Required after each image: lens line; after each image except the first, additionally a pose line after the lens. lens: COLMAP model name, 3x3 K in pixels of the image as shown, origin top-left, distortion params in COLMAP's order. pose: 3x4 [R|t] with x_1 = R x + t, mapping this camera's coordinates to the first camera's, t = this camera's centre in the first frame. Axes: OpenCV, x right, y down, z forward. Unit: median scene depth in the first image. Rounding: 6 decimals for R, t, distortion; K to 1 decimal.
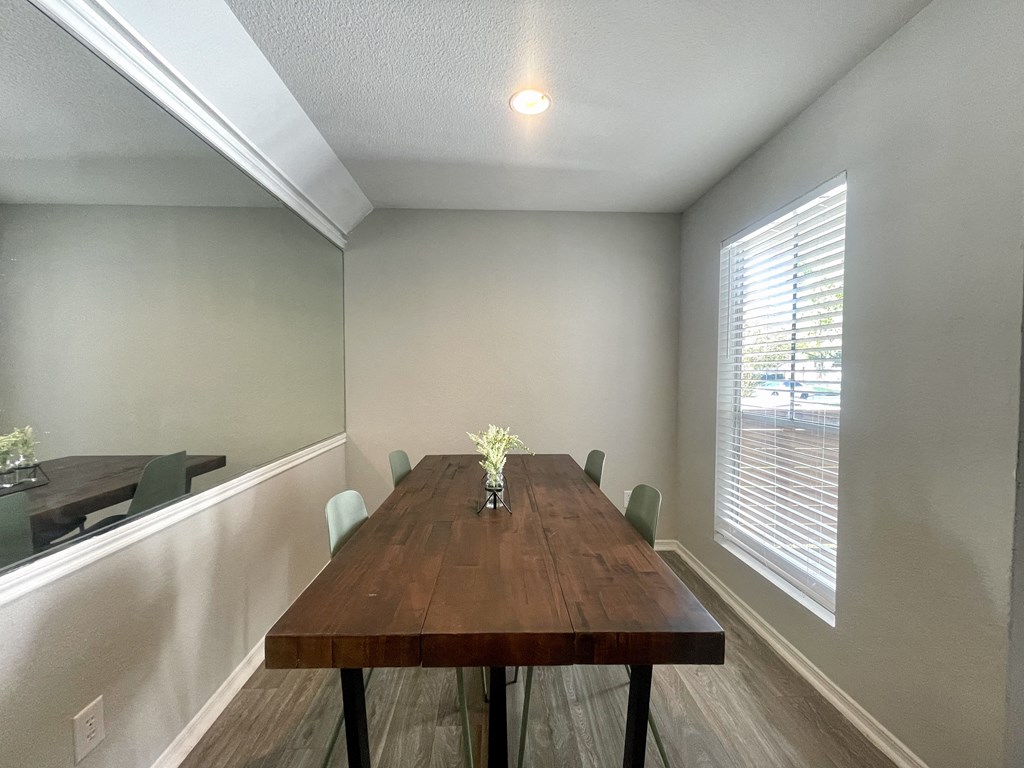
lens RADIAL K [[416.6, 0, 511.1], [0, 416.6, 385.3], [0, 0, 1]] dist [-0.003246, -0.000297]
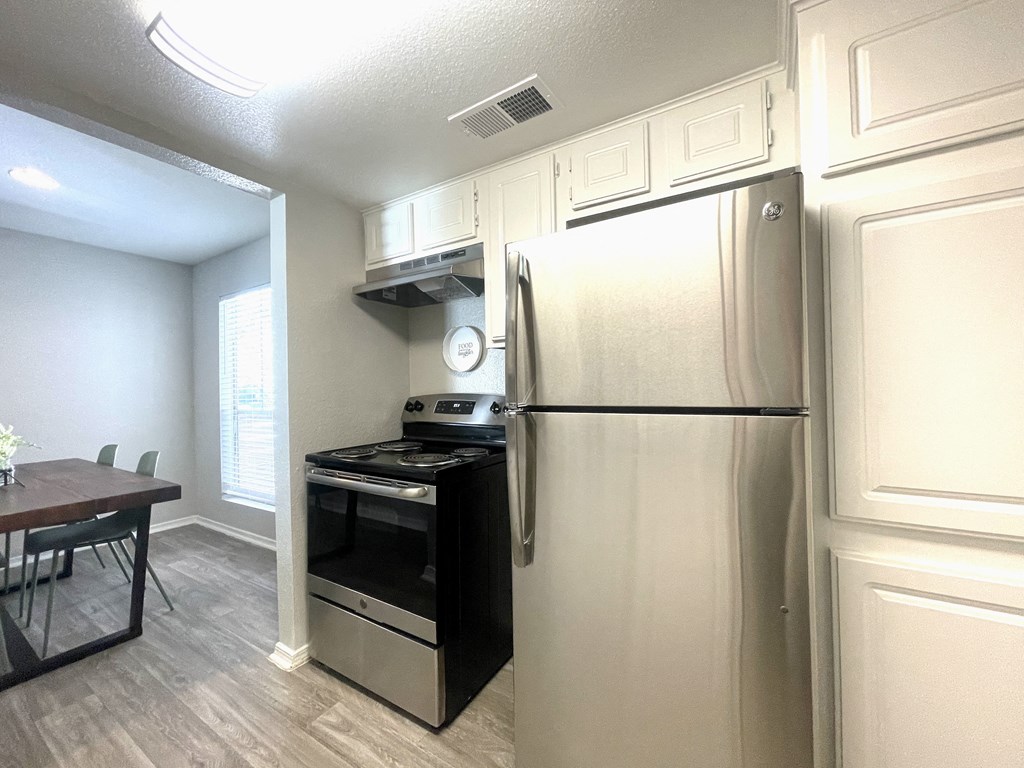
lens RADIAL K [[416.6, 0, 513.6], [0, 416.6, 384.3], [0, 0, 1]] dist [-0.003246, -0.000297]
pose [[0.565574, -0.011068, 0.824623, -0.139689], [0.052946, 0.998334, -0.022914, 0.061681], [-0.822996, 0.056620, 0.565218, -0.741610]]
